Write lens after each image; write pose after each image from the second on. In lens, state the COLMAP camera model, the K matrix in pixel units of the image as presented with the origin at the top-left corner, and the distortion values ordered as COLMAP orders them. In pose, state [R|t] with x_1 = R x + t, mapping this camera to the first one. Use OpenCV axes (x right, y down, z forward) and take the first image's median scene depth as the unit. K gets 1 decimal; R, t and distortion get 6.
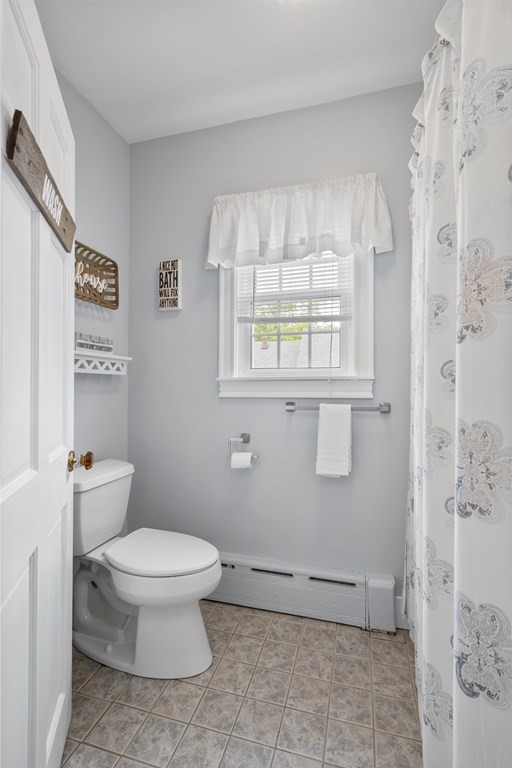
lens RADIAL K [[357.0, 0, 256.0], [0, 357.0, 384.0], [0, 0, 1]] dist [-0.000153, -0.000055]
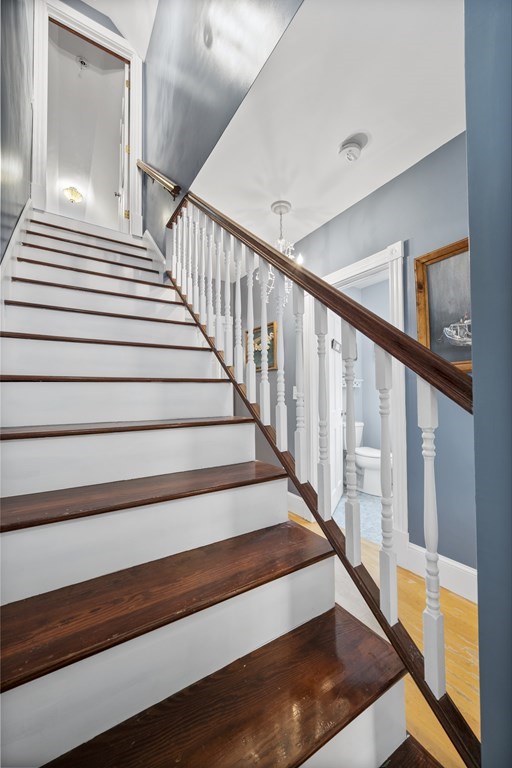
lens RADIAL K [[299.7, 0, 256.0], [0, 299.7, 384.0], [0, 0, 1]] dist [0.000337, 0.000020]
pose [[0.747258, -0.019323, -0.664253, 0.553617], [0.007604, 0.999760, -0.020529, -0.010196], [0.664491, 0.010289, 0.747225, -1.207267]]
